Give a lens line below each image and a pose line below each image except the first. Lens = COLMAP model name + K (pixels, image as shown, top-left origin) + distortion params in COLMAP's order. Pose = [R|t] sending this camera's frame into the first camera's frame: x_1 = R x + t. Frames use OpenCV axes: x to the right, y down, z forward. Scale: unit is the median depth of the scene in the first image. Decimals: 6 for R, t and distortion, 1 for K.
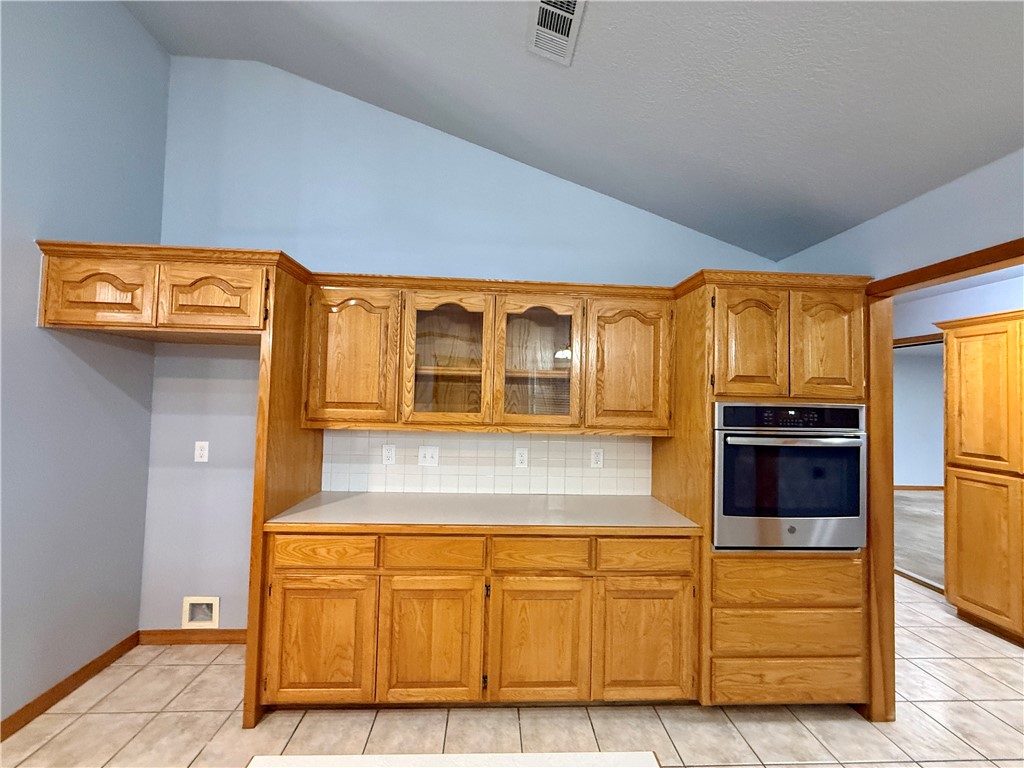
lens RADIAL K [[406.8, 0, 512.0], [0, 406.8, 384.0], [0, 0, 1]] dist [-0.002757, -0.000333]
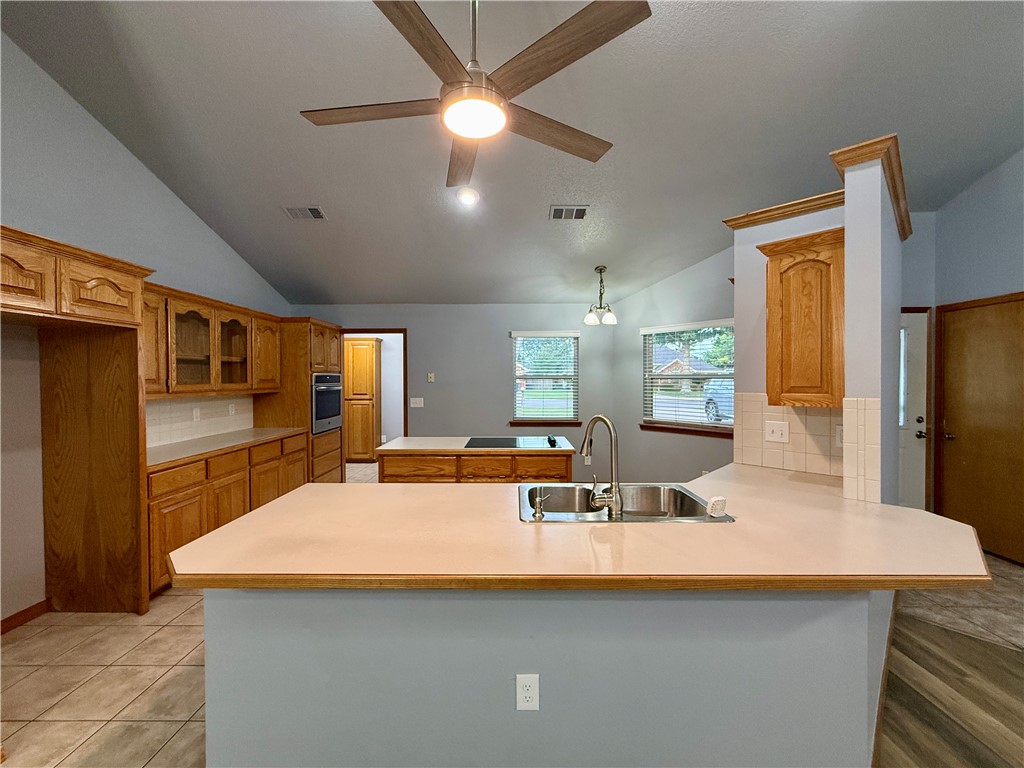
lens RADIAL K [[406.8, 0, 512.0], [0, 406.8, 384.0], [0, 0, 1]] dist [-0.002757, -0.000333]
pose [[0.050228, -0.042176, 0.997847, -1.796034], [-0.026079, 0.998712, 0.043525, -0.030117], [-0.998397, -0.028209, 0.049063, -0.277505]]
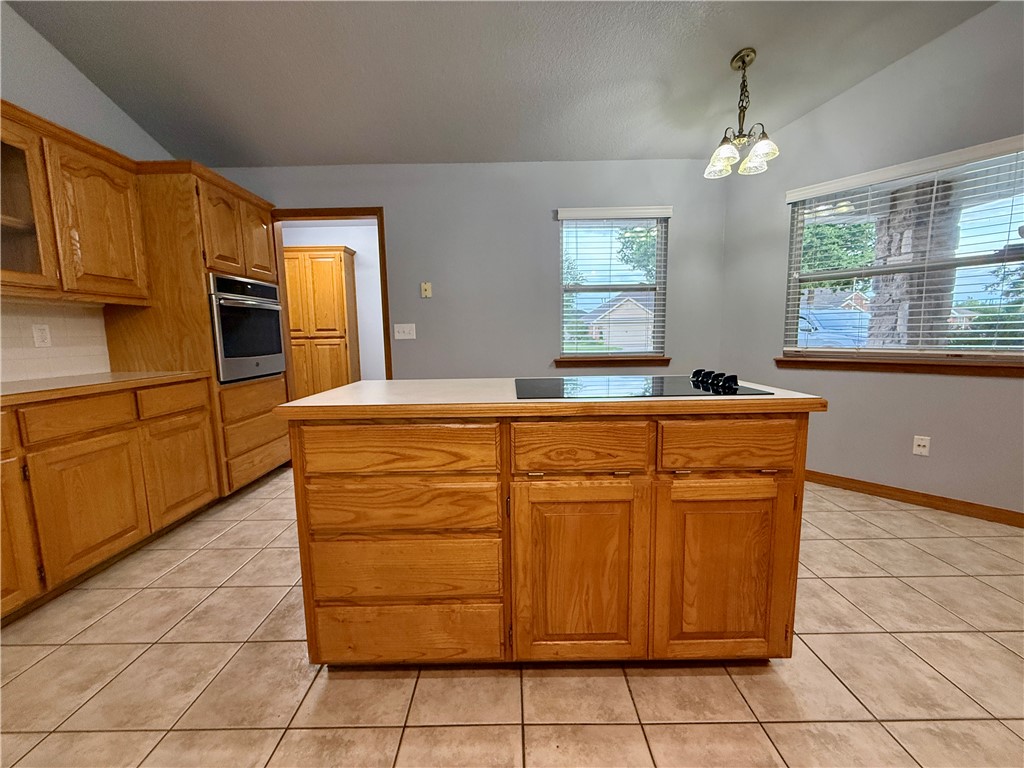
lens RADIAL K [[406.8, 0, 512.0], [0, 406.8, 384.0], [0, 0, 1]] dist [-0.002757, -0.000333]
pose [[0.045585, -0.149622, 0.987692, -0.785102], [-0.011078, 0.988583, 0.150268, 0.188540], [-0.998899, -0.017791, 0.043407, -0.029824]]
